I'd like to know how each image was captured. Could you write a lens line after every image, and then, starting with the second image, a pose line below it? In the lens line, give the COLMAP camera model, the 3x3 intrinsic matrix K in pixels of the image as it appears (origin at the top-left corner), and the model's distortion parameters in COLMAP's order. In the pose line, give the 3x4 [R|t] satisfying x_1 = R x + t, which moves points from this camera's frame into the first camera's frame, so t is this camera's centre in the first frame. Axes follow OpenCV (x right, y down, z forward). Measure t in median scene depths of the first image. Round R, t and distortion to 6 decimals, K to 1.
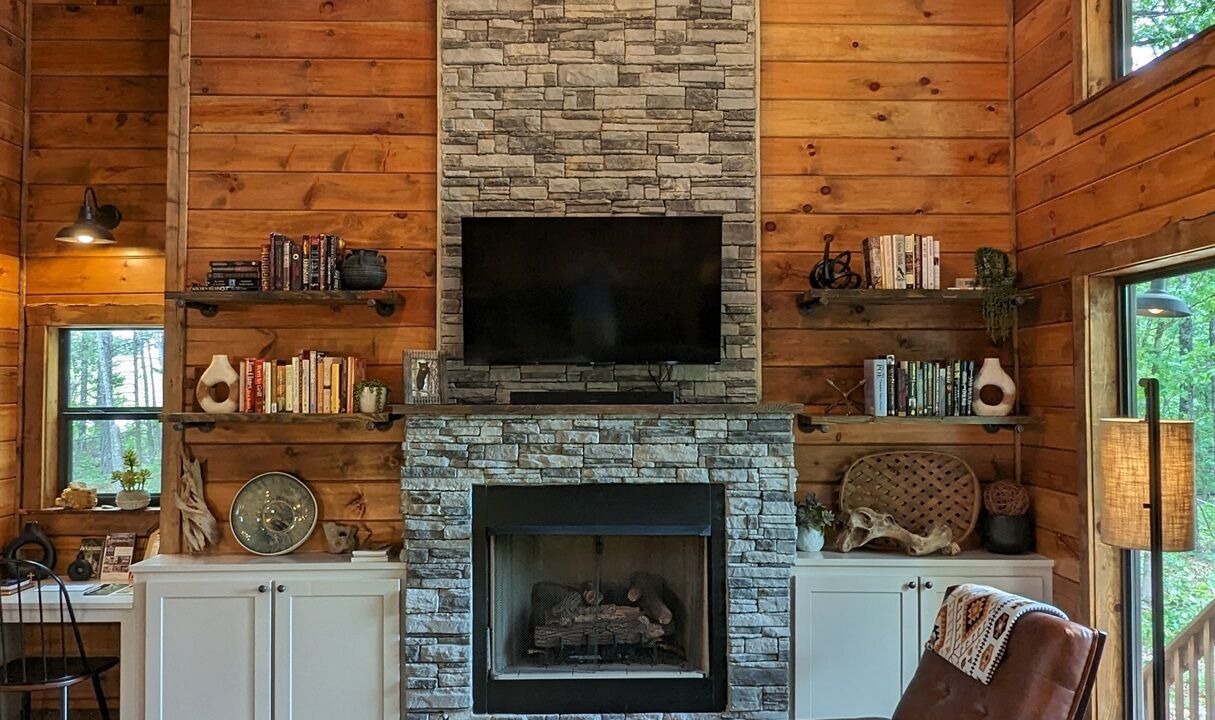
lens RADIAL K [[1016.0, 0, 599.6], [0, 1016.0, 353.7], [0, 0, 1]] dist [0.018451, -0.033573]
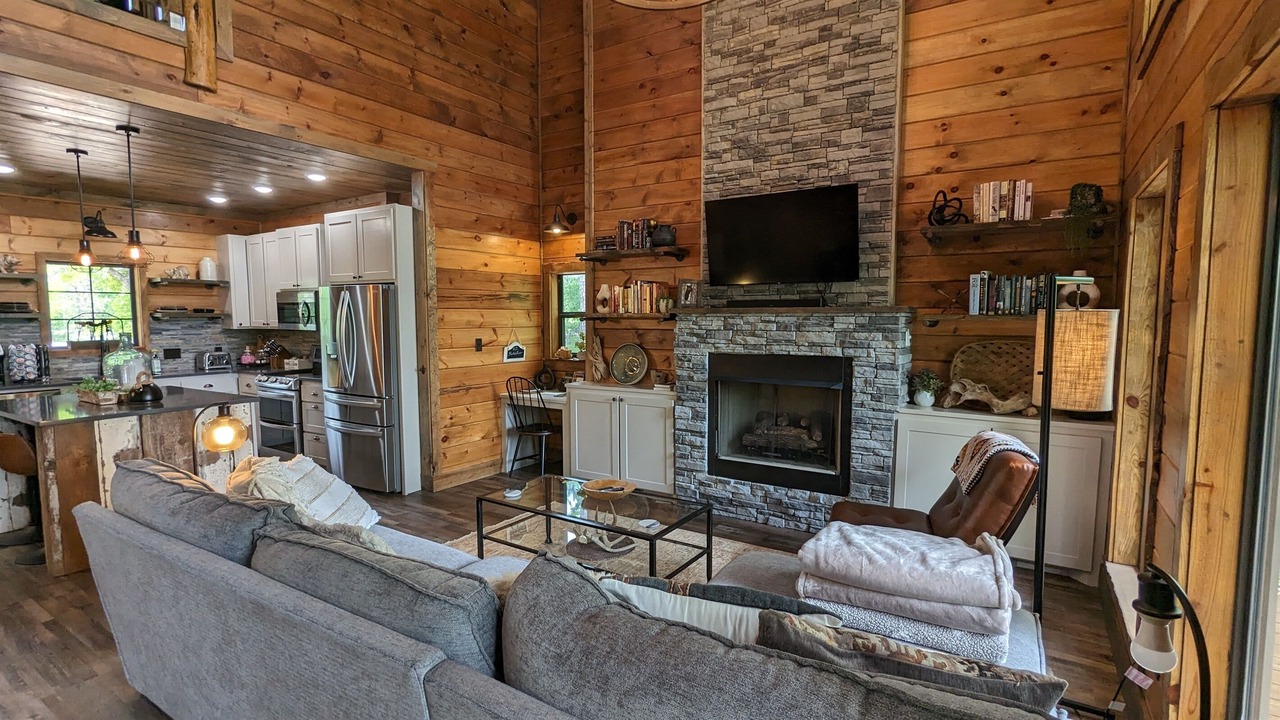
lens RADIAL K [[603.0, 0, 636.5], [0, 603.0, 363.7], [0, 0, 1]] dist [-0.000565, -0.000371]
pose [[0.831252, 0.045729, -0.554012, 0.342954], [0.020400, 0.993430, 0.112609, 0.024106], [0.555522, -0.104908, 0.824857, 0.039195]]
